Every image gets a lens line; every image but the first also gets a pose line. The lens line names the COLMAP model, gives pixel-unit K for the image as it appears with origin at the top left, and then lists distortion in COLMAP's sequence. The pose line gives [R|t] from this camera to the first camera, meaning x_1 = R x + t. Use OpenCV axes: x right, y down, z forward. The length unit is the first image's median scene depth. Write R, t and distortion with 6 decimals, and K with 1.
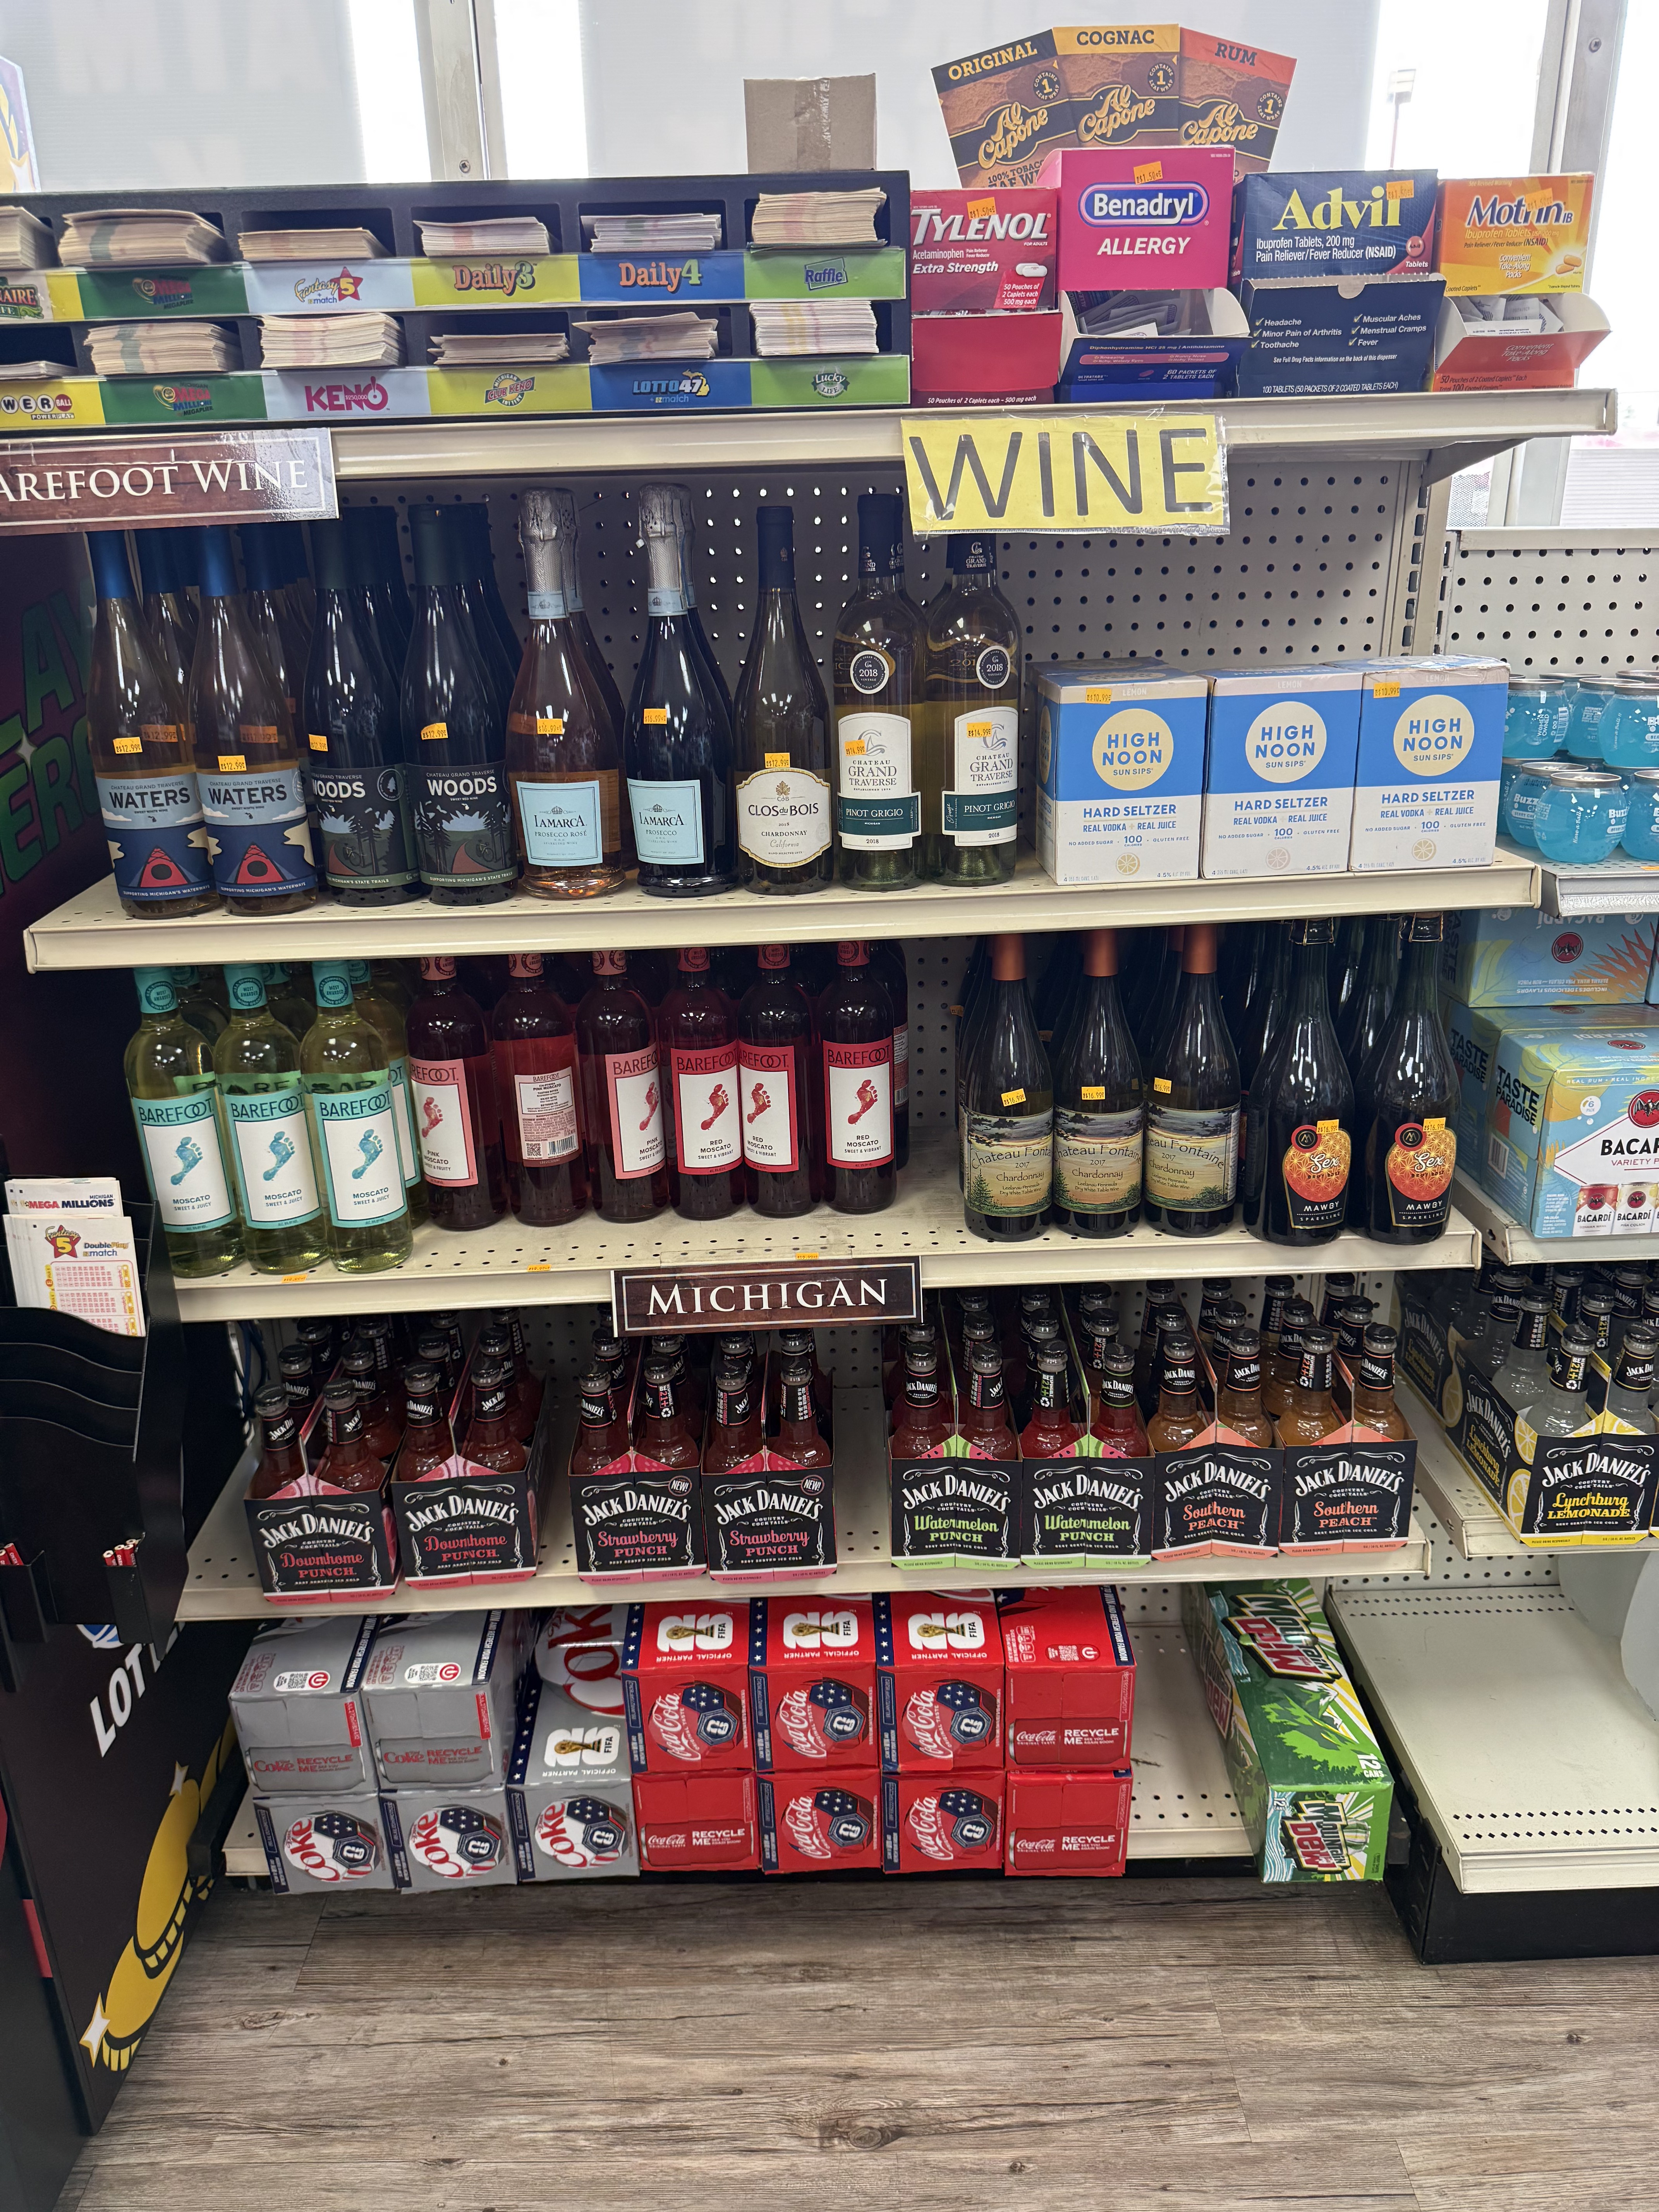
lens RADIAL K [[1544.1, 0, 833.6], [0, 1544.1, 1098.8], [0, 0, 1]] dist [0.009006, -0.021405]
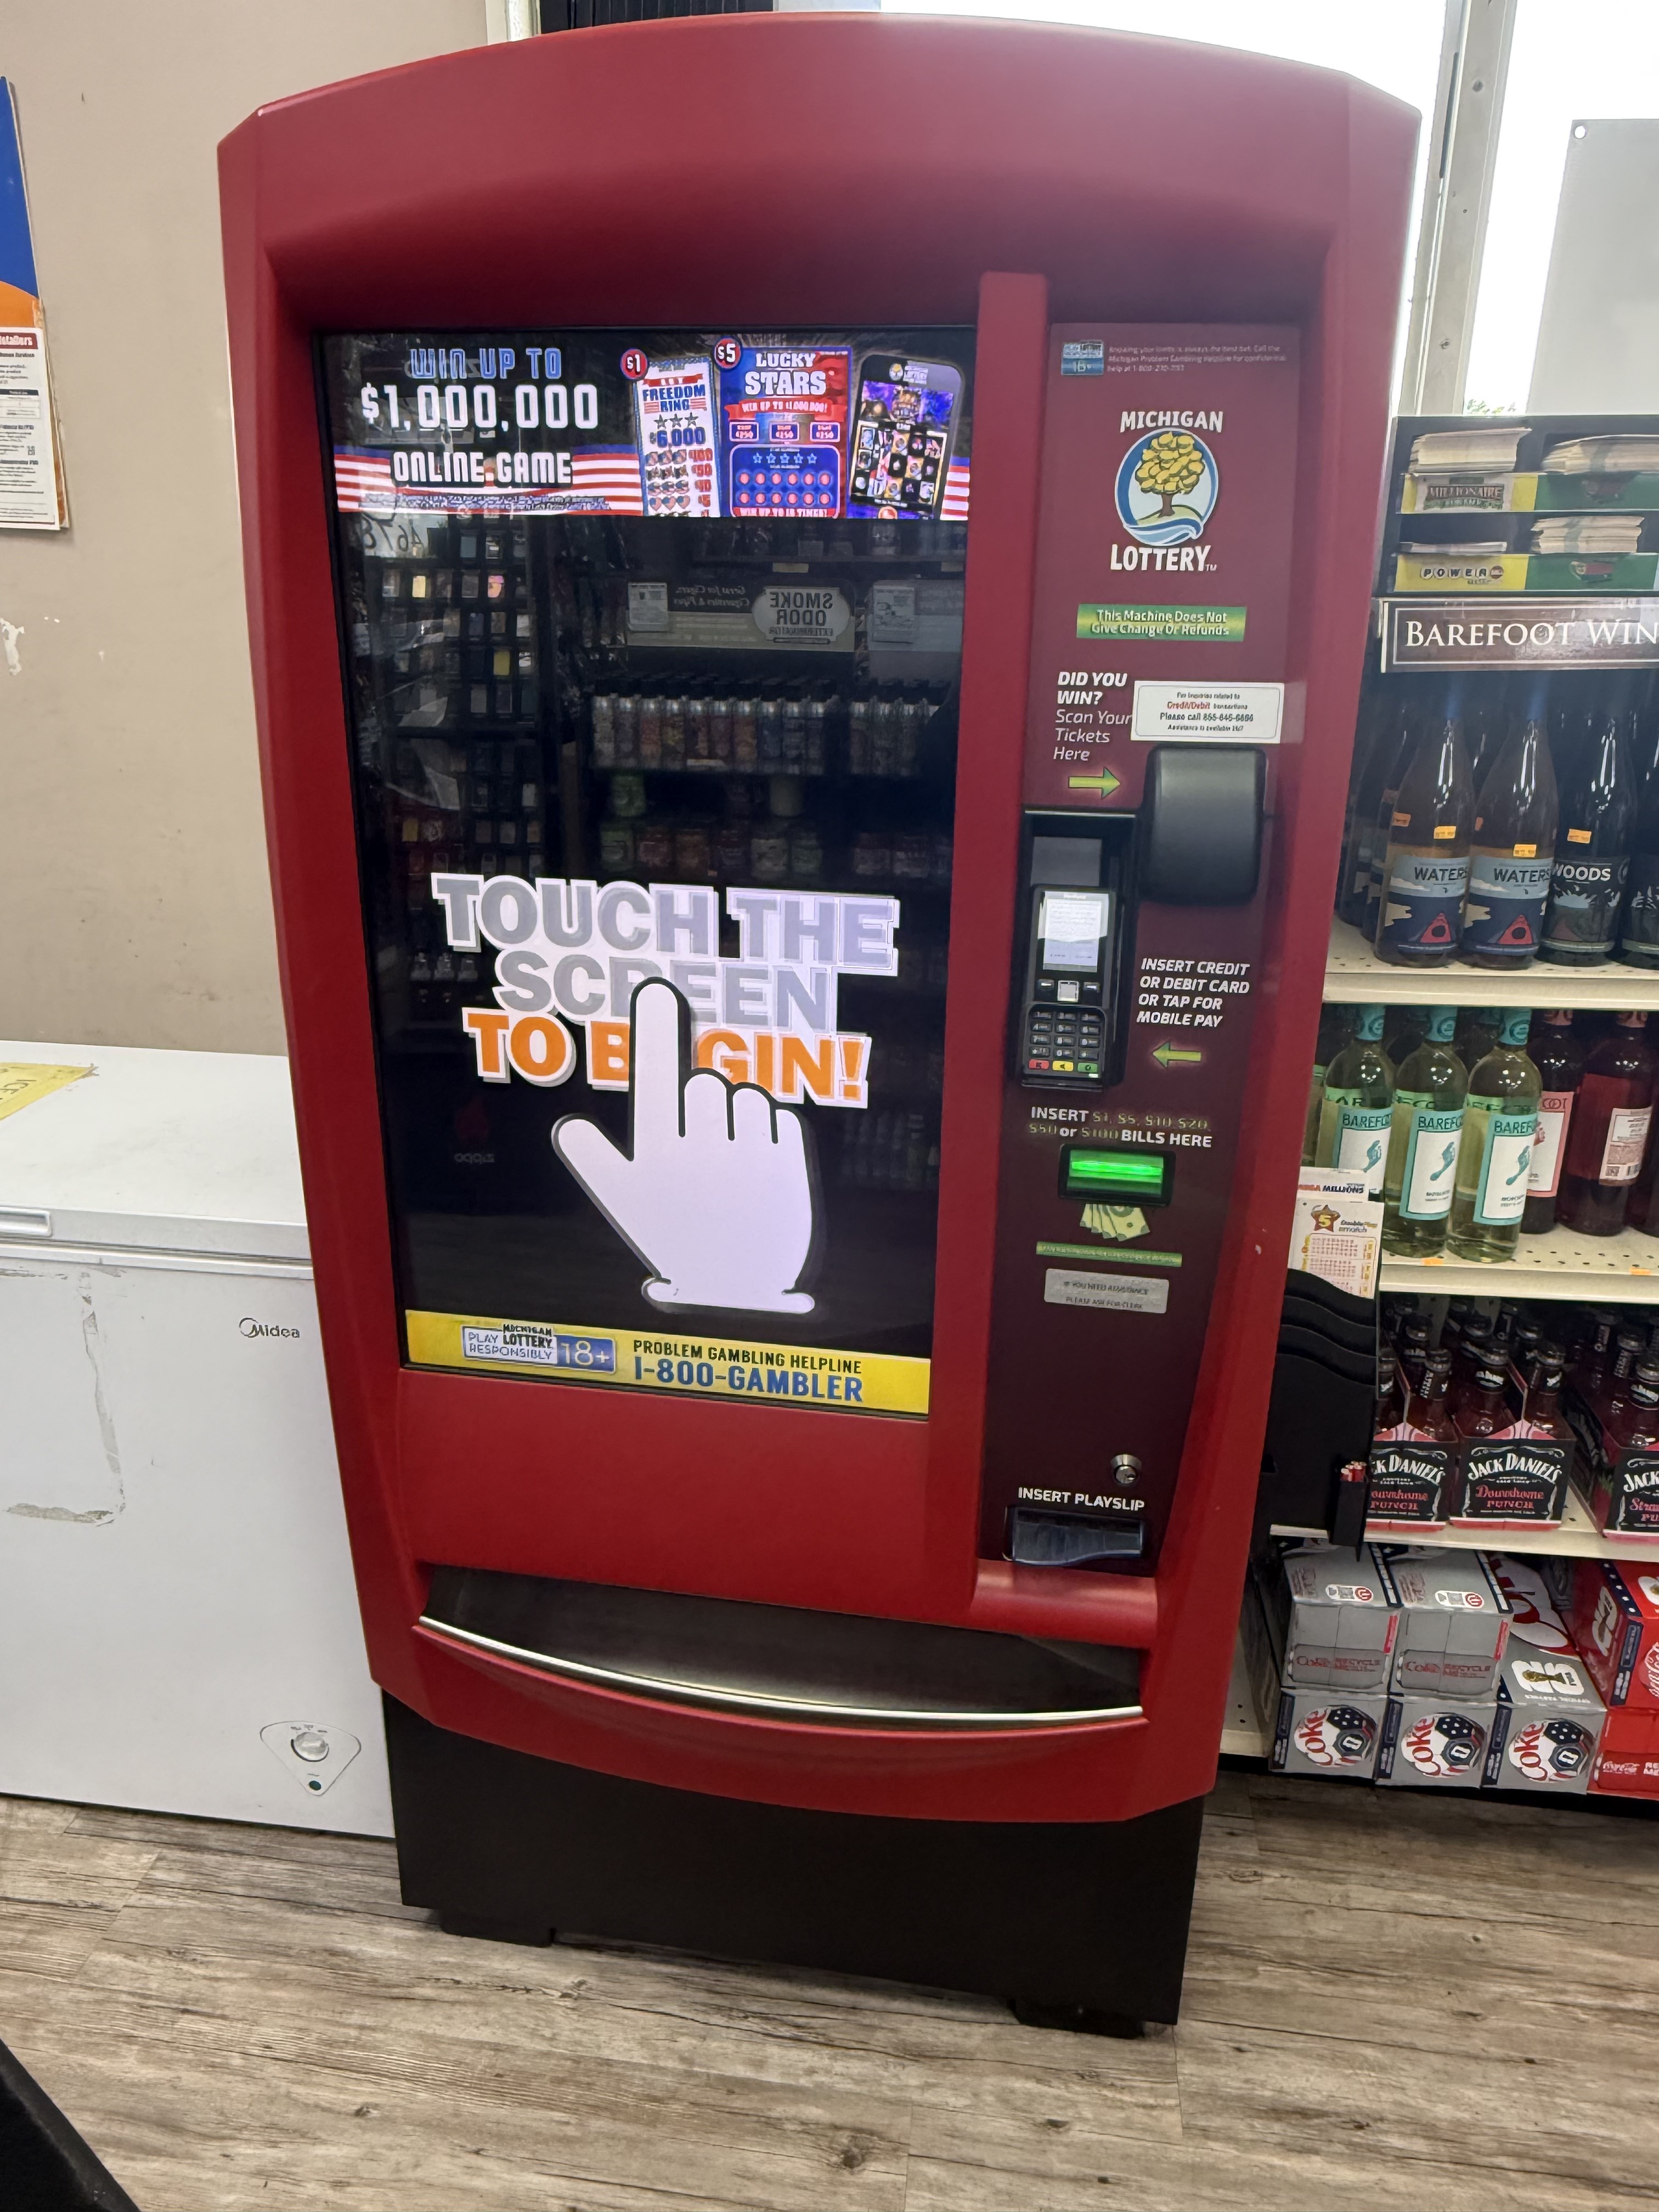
lens RADIAL K [[1443.3, 0, 785.0], [0, 1443.3, 1063.2], [0, 0, 1]] dist [-0.007852, 0.005755]
pose [[0.989412, 0.070033, -0.127118, -0.679637], [-0.073969, 0.996908, -0.026505, 0.025979], [0.124869, 0.035627, 0.991533, -0.191627]]
